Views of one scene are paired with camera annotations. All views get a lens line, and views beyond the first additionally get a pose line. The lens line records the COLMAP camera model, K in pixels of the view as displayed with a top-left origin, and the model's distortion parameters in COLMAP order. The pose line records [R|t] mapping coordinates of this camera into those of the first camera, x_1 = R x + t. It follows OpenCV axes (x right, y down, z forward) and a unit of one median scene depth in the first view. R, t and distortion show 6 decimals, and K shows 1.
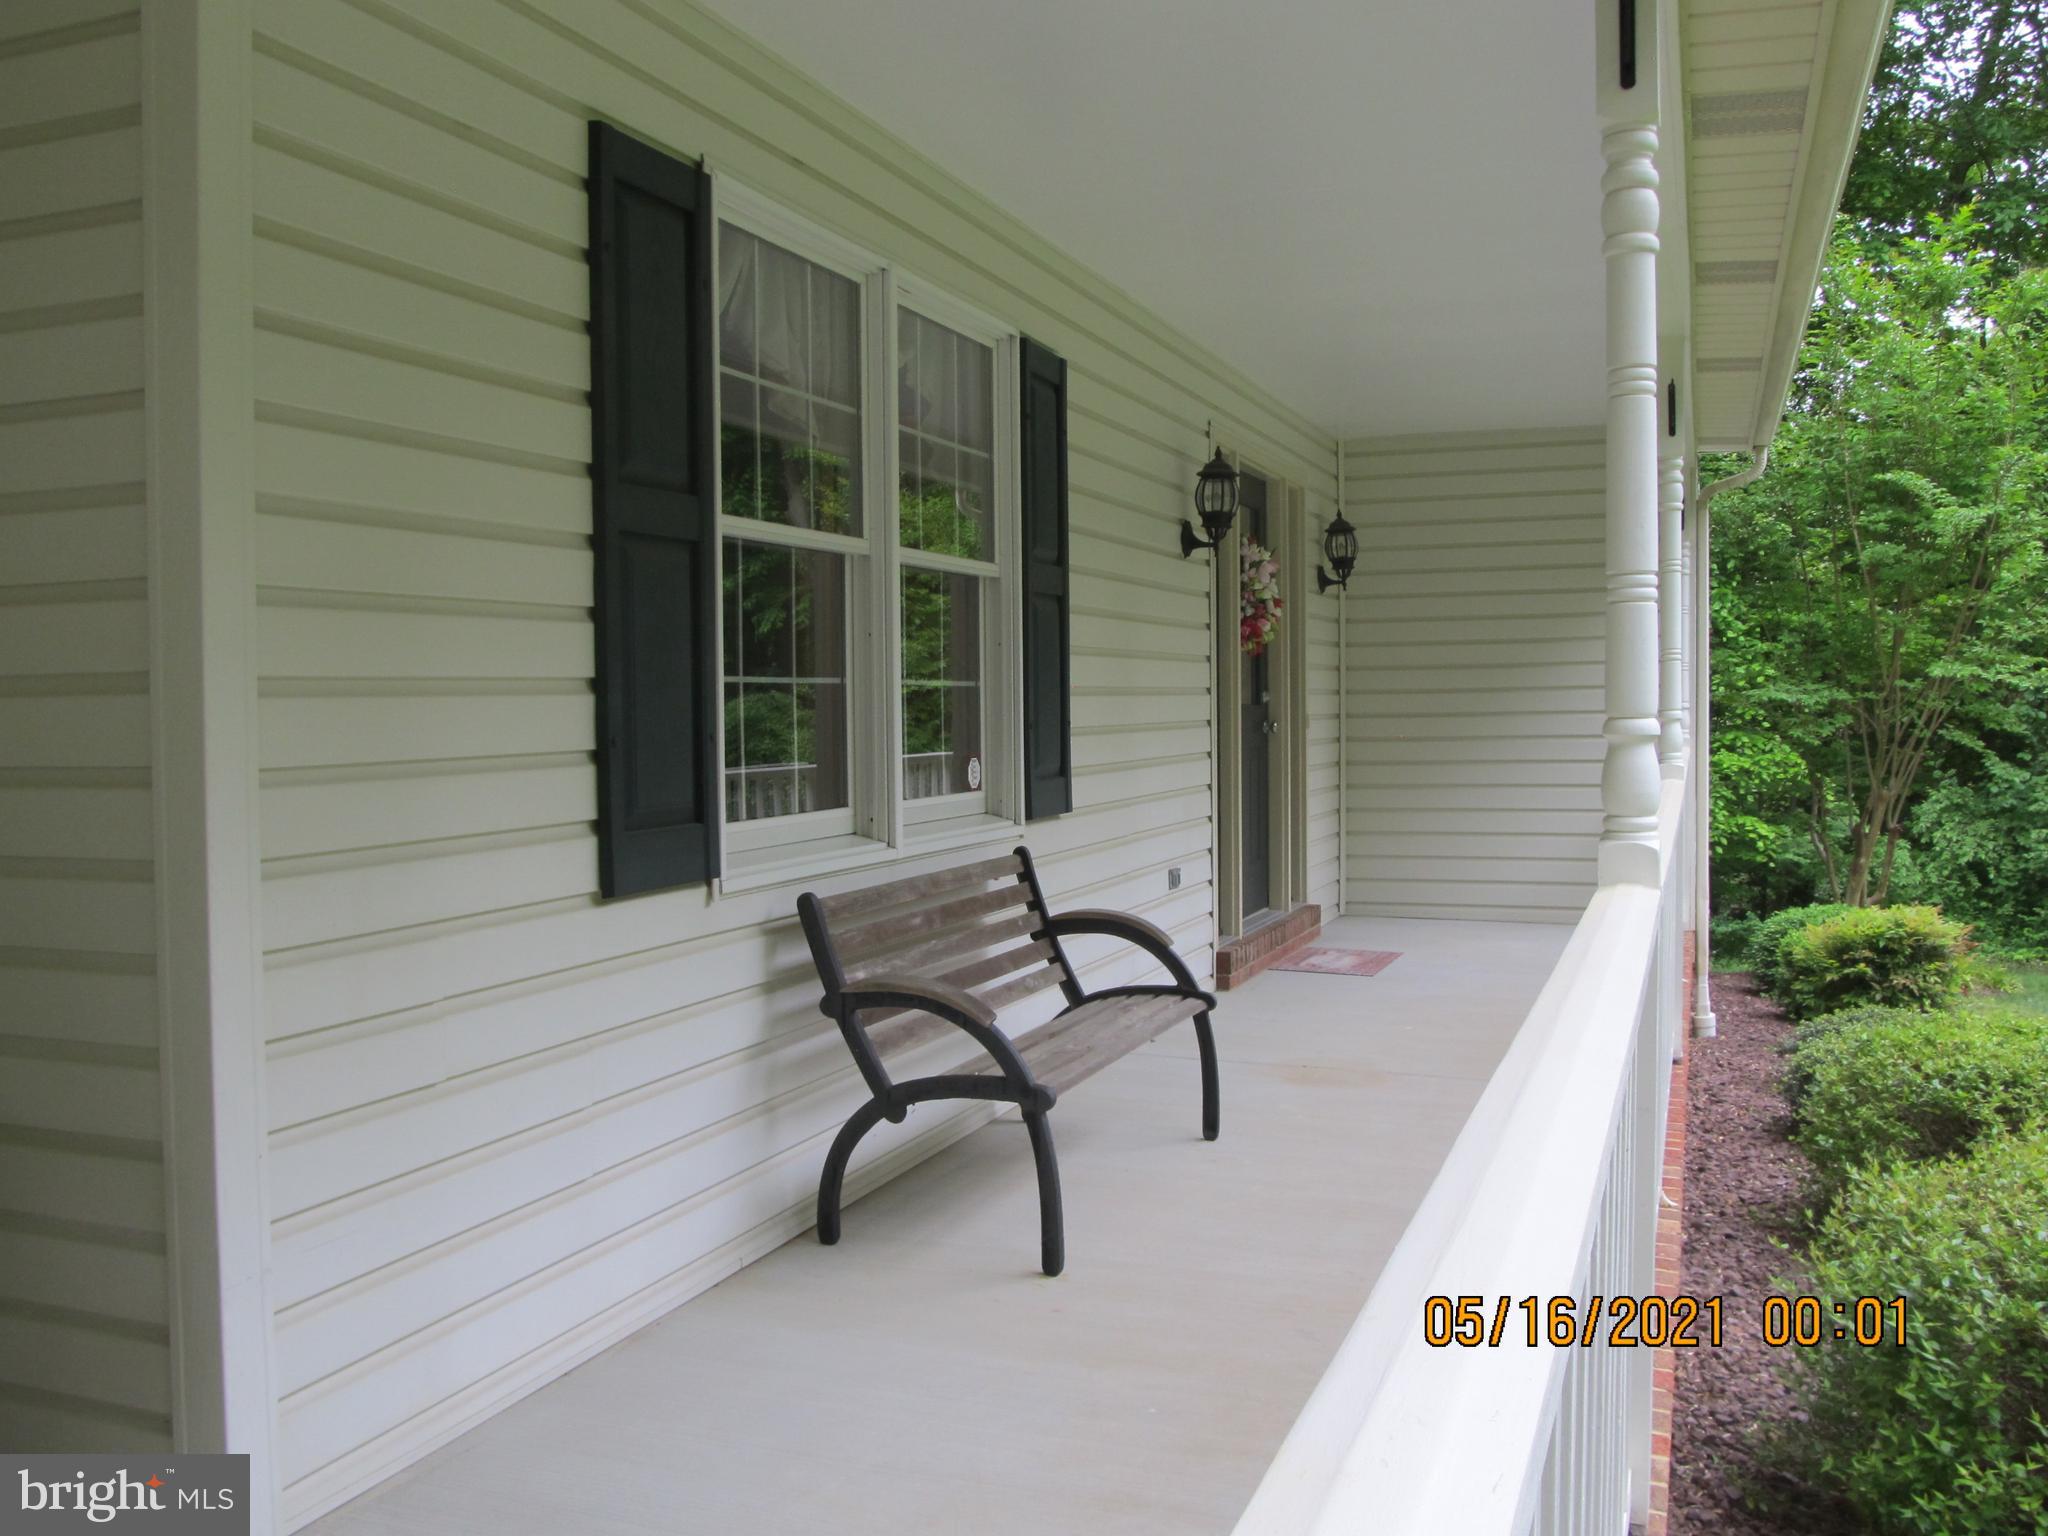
lens RADIAL K [[1817.3, 0, 1024.0], [0, 1817.3, 768.0], [0, 0, 1]] dist [-0.064133, 0.003568]
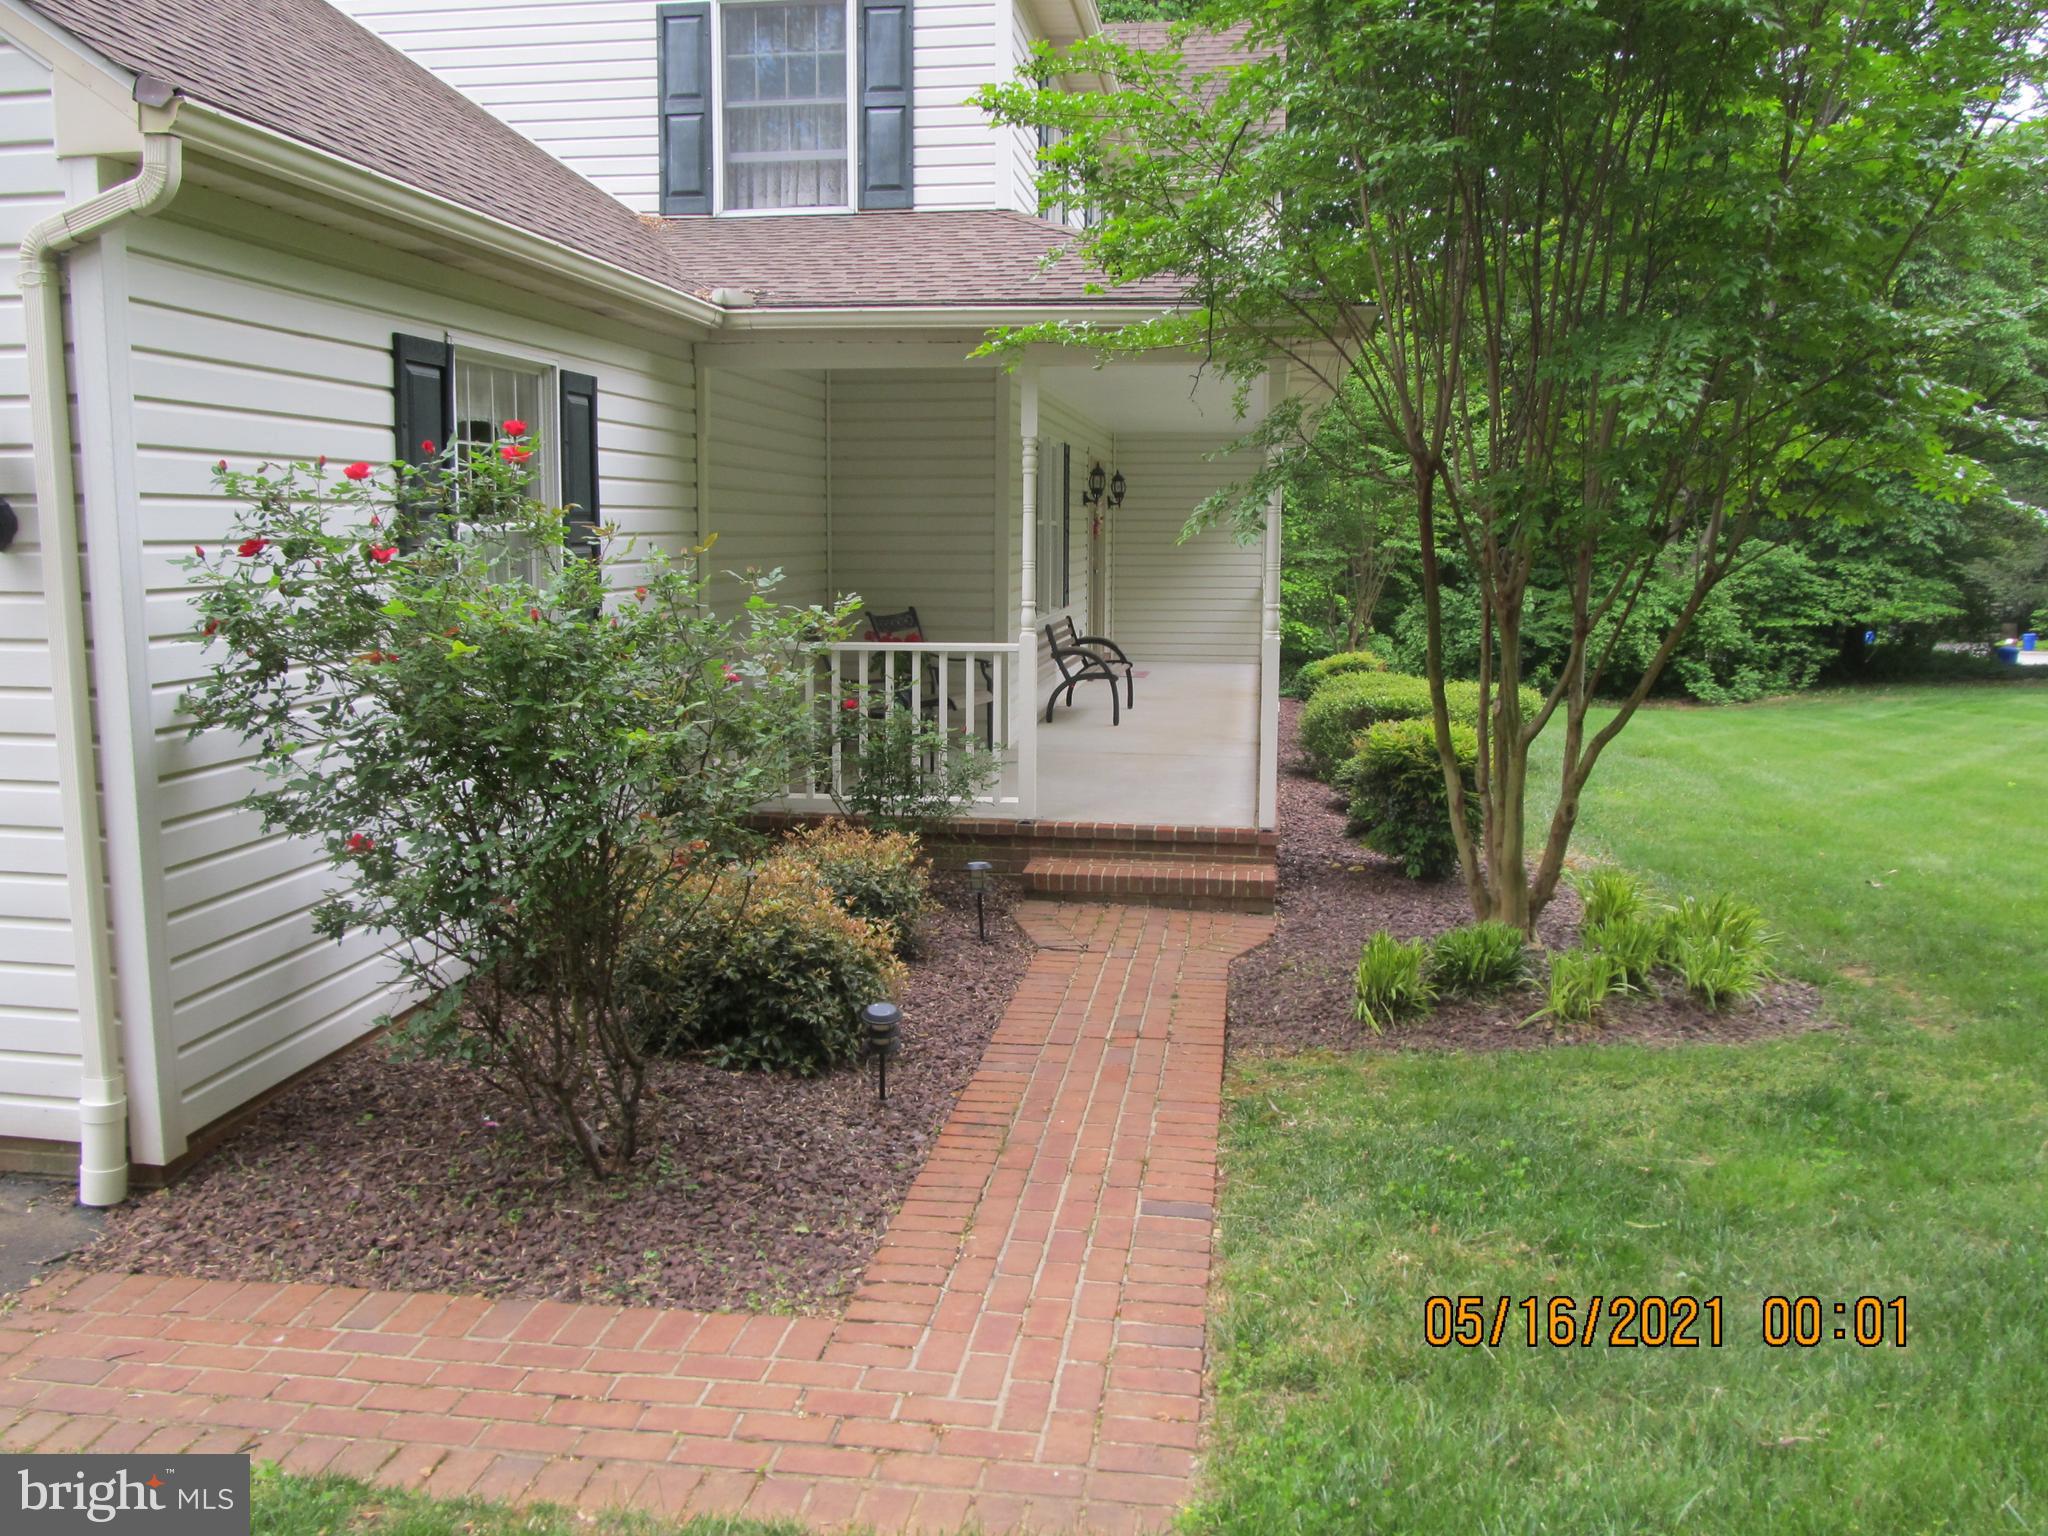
lens RADIAL K [[1679.2, 0, 1024.0], [0, 1679.2, 768.0], [0, 0, 1]] dist [-0.062685, 0.026160]
pose [[0.975938, -0.018202, 0.217288, -0.252977], [-0.004802, 0.994474, 0.104871, 0.001395], [-0.217996, -0.103391, 0.970458, -0.640028]]
